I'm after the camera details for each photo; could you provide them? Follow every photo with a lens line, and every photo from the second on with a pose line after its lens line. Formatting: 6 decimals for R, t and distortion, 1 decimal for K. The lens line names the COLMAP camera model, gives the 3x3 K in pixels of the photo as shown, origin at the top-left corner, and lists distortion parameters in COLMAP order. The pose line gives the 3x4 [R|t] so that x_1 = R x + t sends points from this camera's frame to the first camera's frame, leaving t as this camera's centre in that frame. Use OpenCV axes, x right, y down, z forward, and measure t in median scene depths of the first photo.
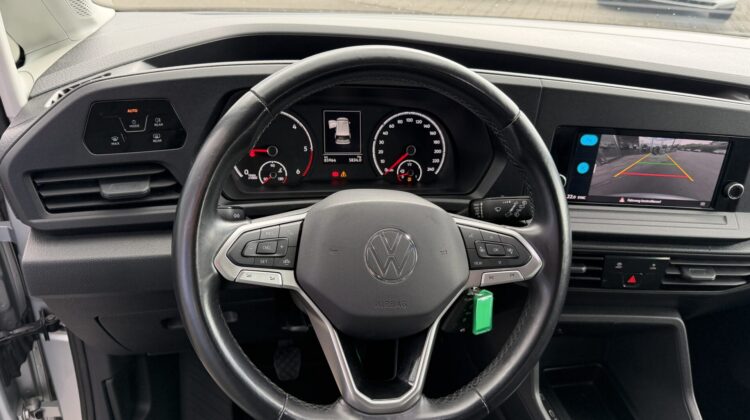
lens RADIAL K [[525.6, 0, 384.9], [0, 525.6, 218.4], [0, 0, 1]] dist [0.014954, -0.043734]
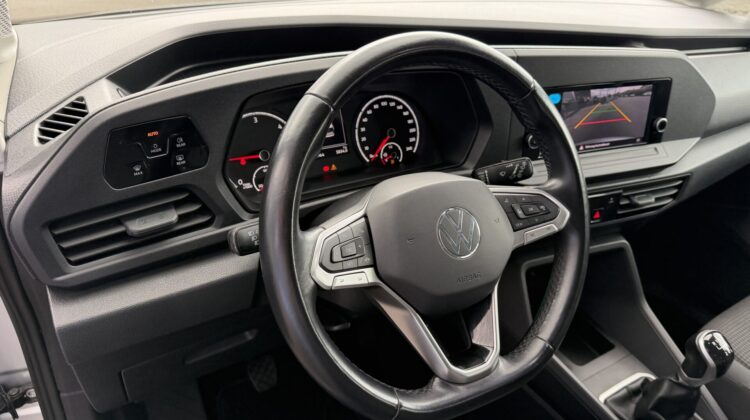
lens RADIAL K [[525.6, 0, 387.3], [0, 525.6, 220.6], [0, 0, 1]] dist [0.014954, -0.043734]
pose [[0.943890, -0.196317, 0.265577, -0.316393], [0.185333, 0.980452, 0.066067, -0.038637], [-0.273356, -0.013140, 0.961823, 0.023399]]
